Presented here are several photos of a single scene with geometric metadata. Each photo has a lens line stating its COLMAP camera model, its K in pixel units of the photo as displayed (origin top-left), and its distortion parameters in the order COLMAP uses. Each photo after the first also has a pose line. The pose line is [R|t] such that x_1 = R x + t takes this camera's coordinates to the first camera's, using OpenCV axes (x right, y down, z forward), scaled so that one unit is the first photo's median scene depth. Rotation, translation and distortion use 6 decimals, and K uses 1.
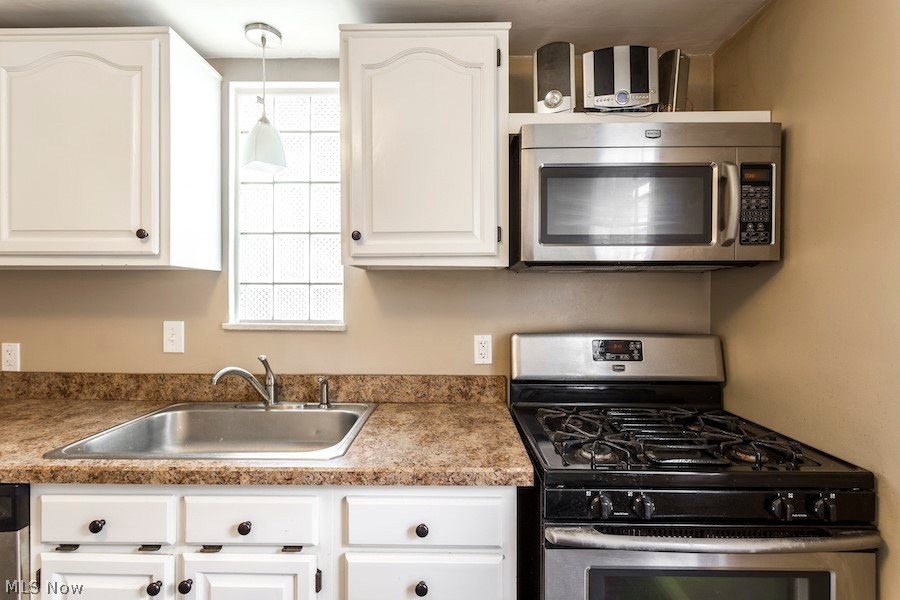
lens RADIAL K [[434.4, 0, 449.1], [0, 434.4, 297.9], [0, 0, 1]] dist [0.002737, -0.001005]
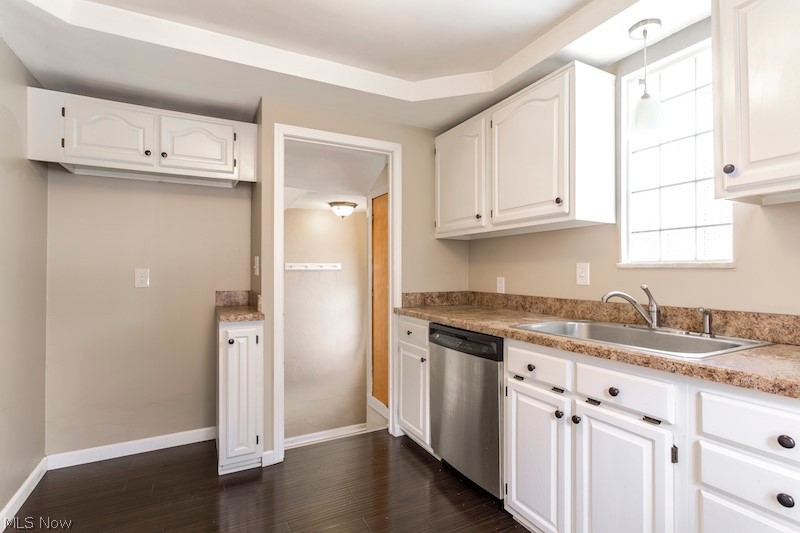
lens RADIAL K [[386.1, 0, 392.9], [0, 386.1, 266.4], [0, 0, 1]] dist [0.002737, -0.001005]
pose [[0.471288, -0.013007, -0.881883, 0.227258], [-0.008678, 0.999774, -0.019384, 0.118552], [0.881936, 0.016789, 0.471069, -0.169192]]
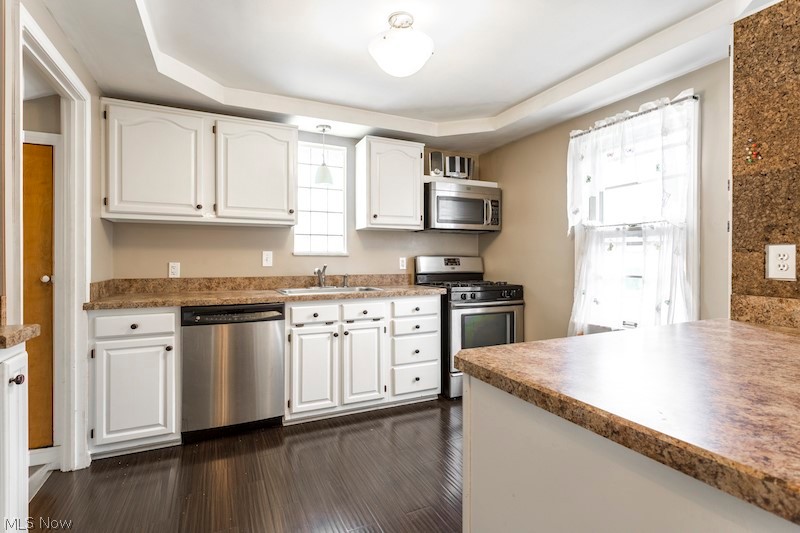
lens RADIAL K [[386.1, 0, 397.8], [0, 386.1, 262.0], [0, 0, 1]] dist [0.002737, -0.001005]
pose [[0.902532, -0.004997, 0.430595, -1.082298], [0.007303, 0.999966, -0.003702, 0.144146], [-0.430562, 0.006486, 0.902538, -1.169643]]
